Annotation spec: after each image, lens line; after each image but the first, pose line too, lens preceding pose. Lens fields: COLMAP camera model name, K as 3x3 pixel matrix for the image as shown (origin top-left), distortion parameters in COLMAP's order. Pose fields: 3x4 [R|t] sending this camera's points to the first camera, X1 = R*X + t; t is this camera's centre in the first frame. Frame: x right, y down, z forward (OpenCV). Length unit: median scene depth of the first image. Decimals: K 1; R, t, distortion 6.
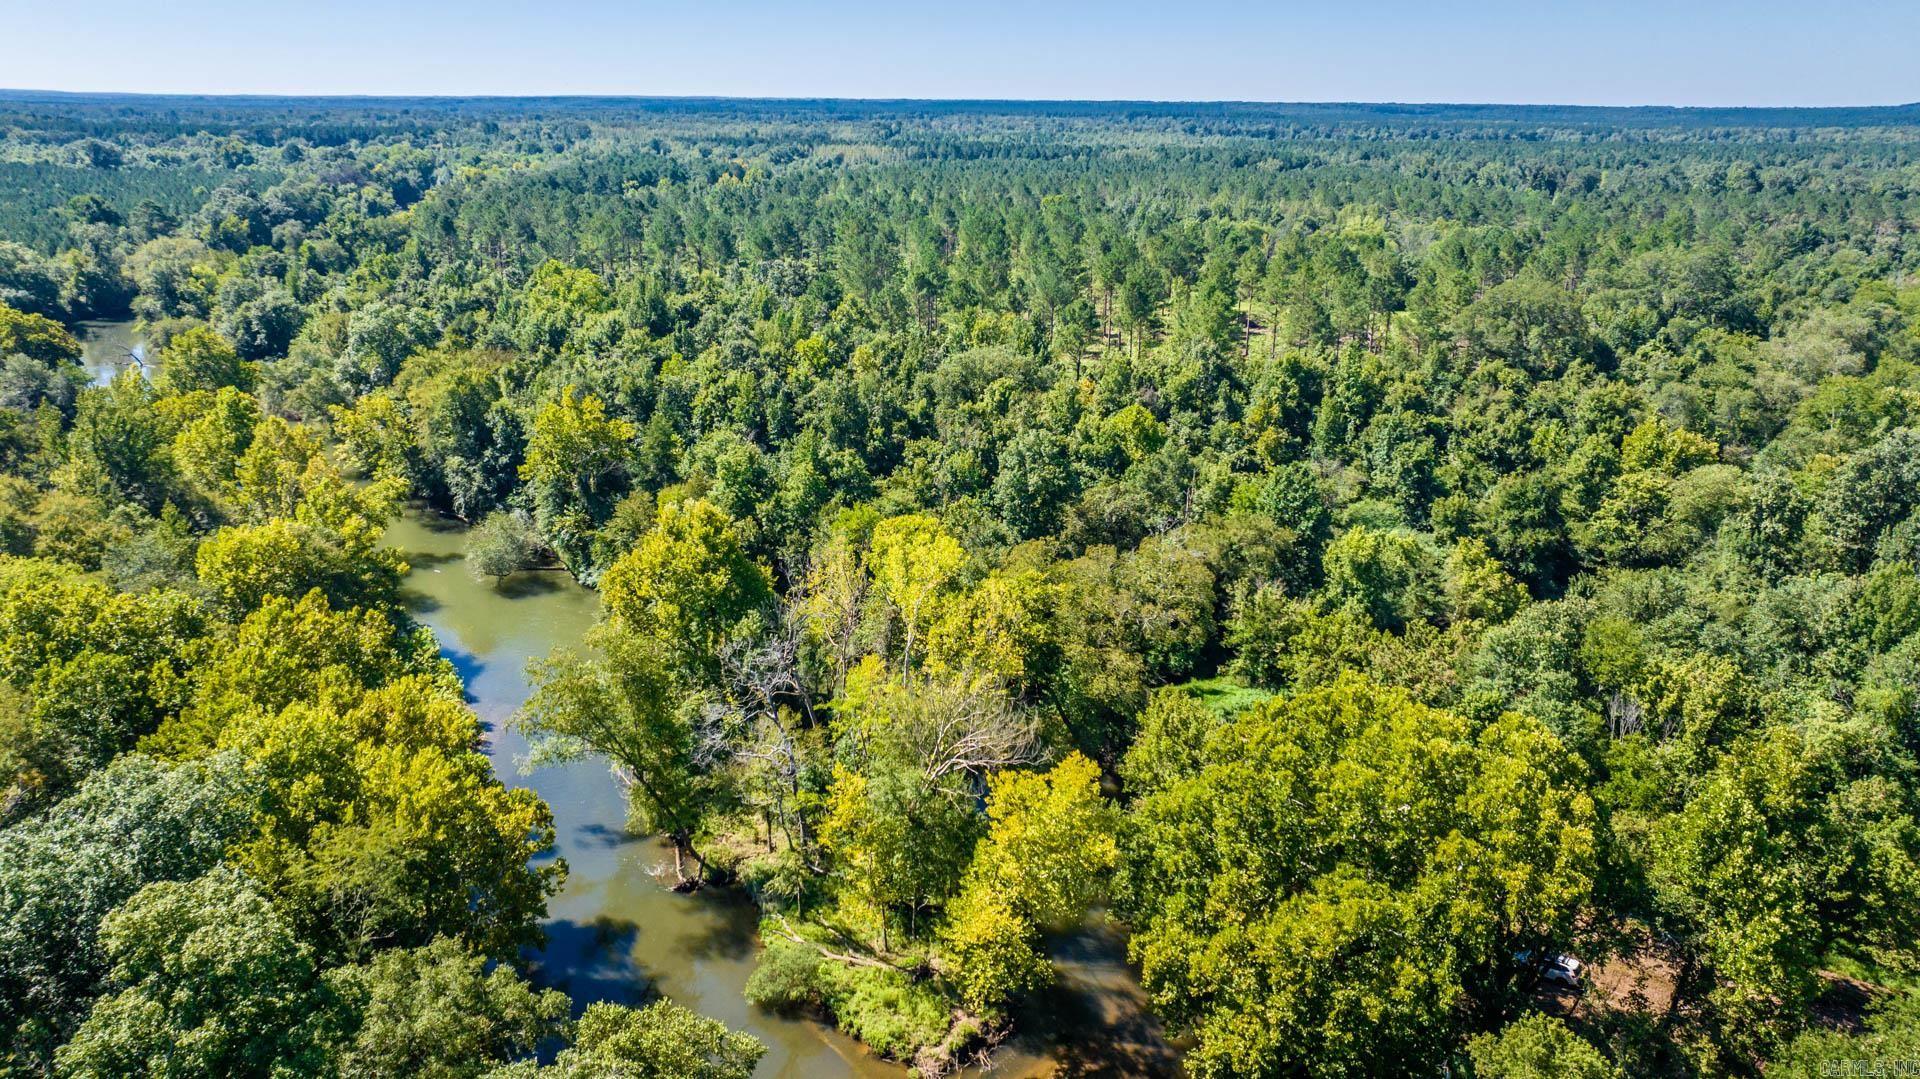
lens RADIAL K [[1369.6, 0, 951.0], [0, 1369.6, 542.3], [0, 0, 1]] dist [-0.006024, -0.001129]
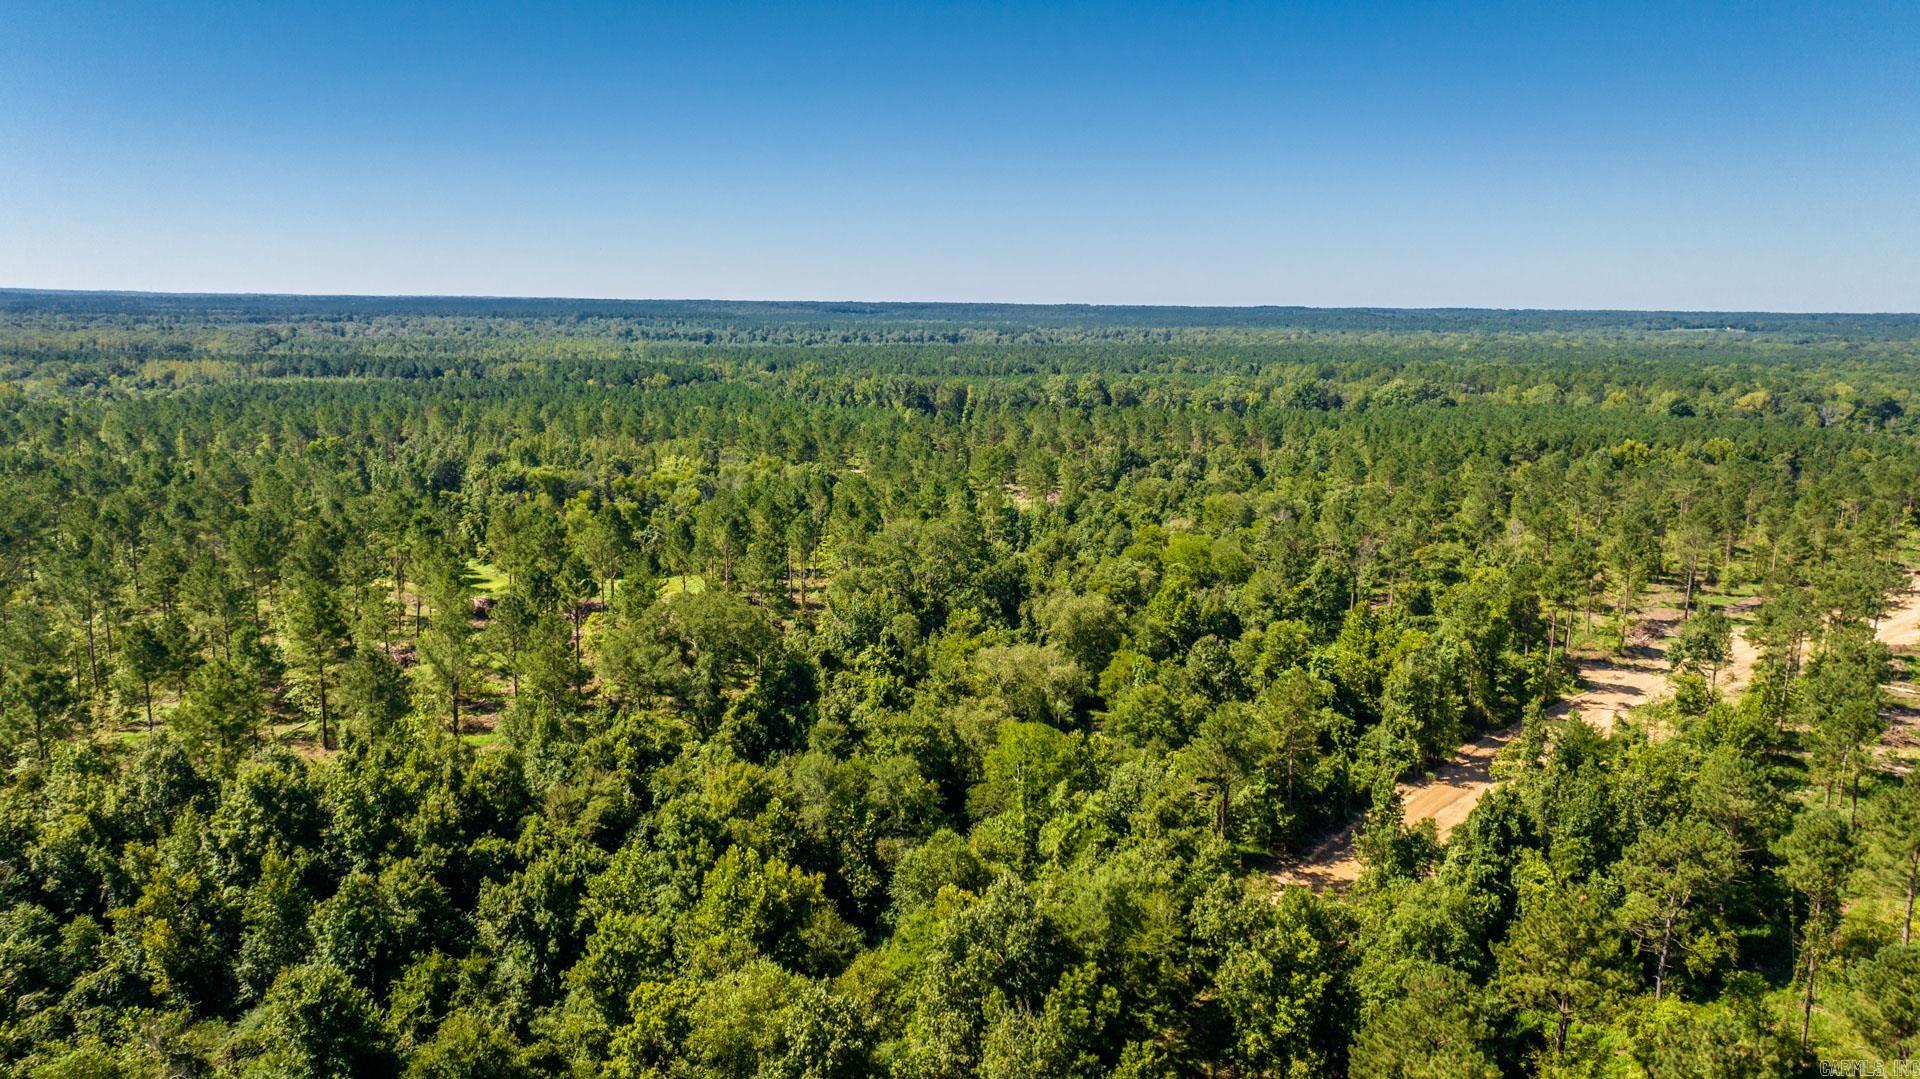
lens RADIAL K [[1369.6, 0, 951.0], [0, 1369.6, 542.3], [0, 0, 1]] dist [-0.006024, -0.001129]
pose [[0.934248, -0.057737, 0.351920, 0.367868], [0.104633, 0.987756, -0.115717, -0.147582], [-0.340930, 0.144931, 0.928850, 0.281501]]
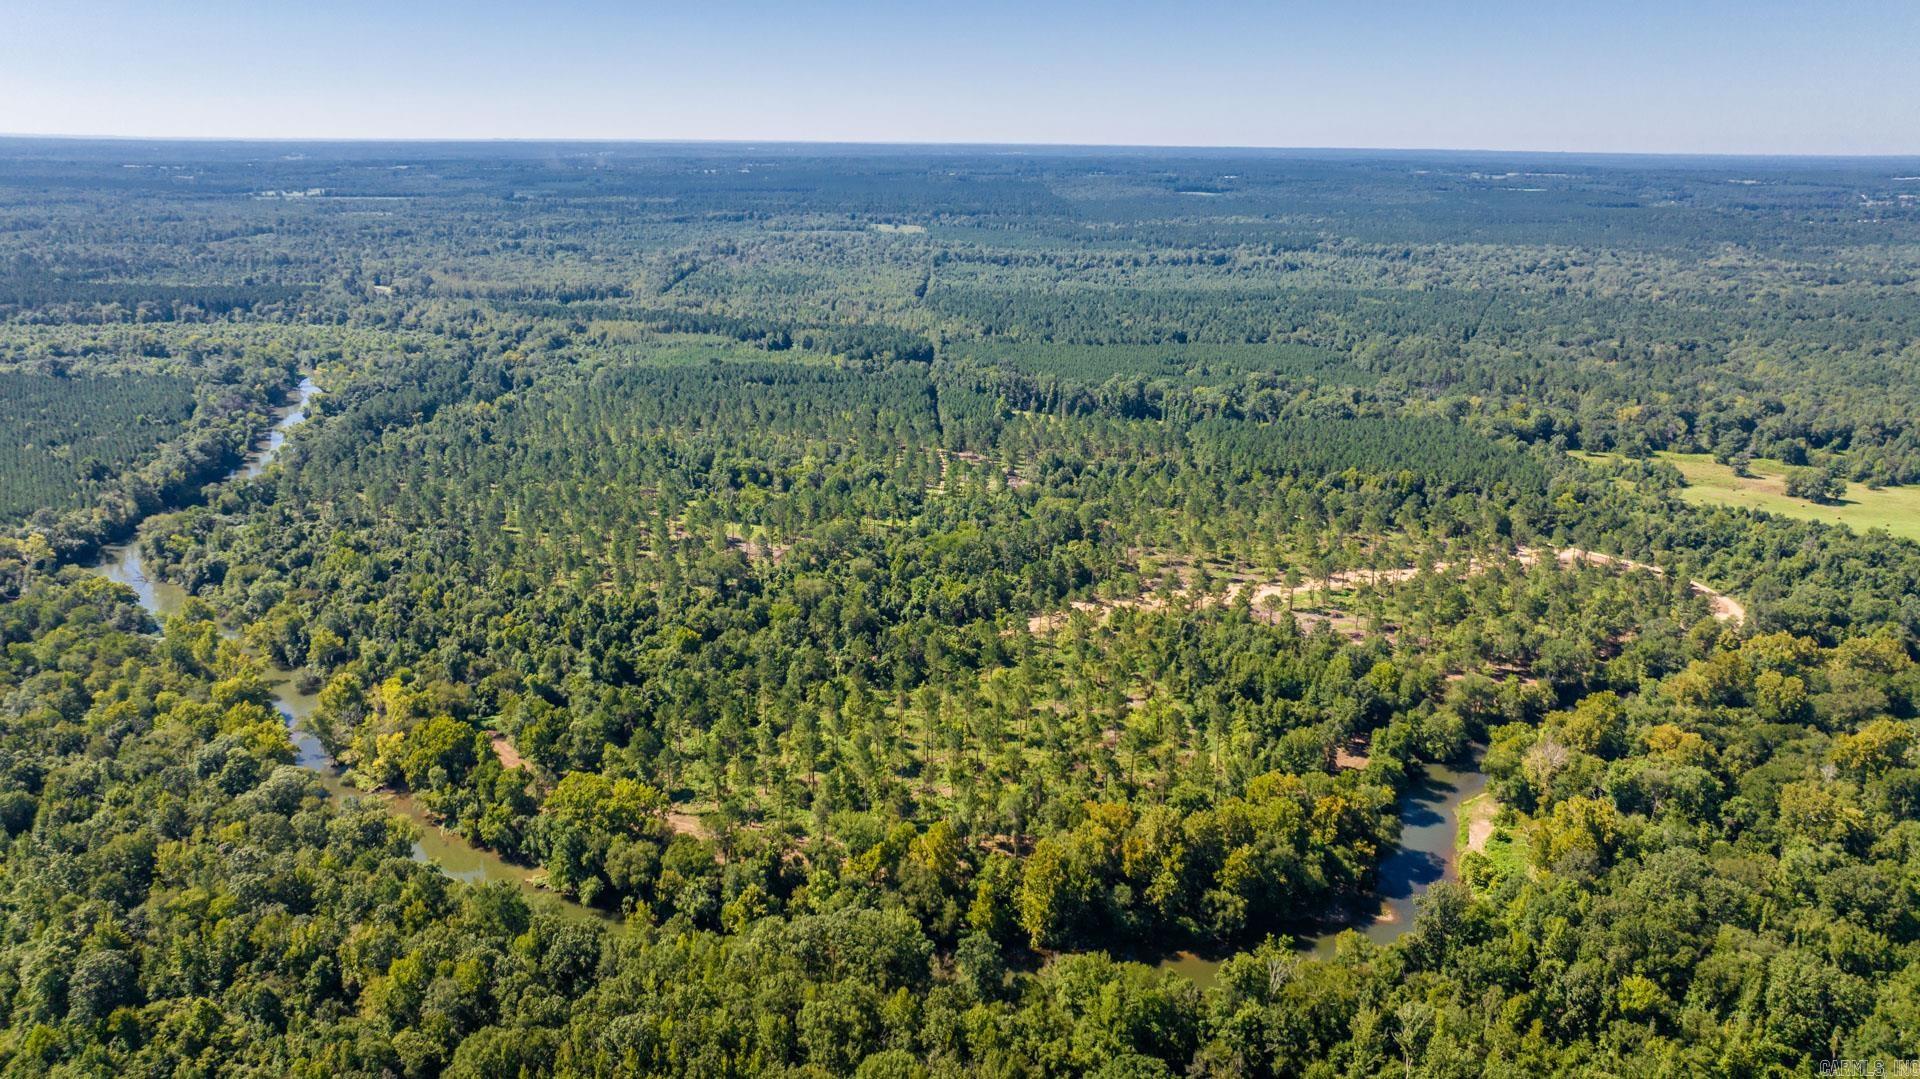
lens RADIAL K [[1369.6, 0, 951.0], [0, 1369.6, 542.3], [0, 0, 1]] dist [-0.006024, -0.001129]
pose [[0.997230, -0.020239, 0.071570, 0.873960], [0.021804, 0.999539, -0.021150, -0.196245], [-0.071109, 0.022652, 0.997211, -2.087352]]
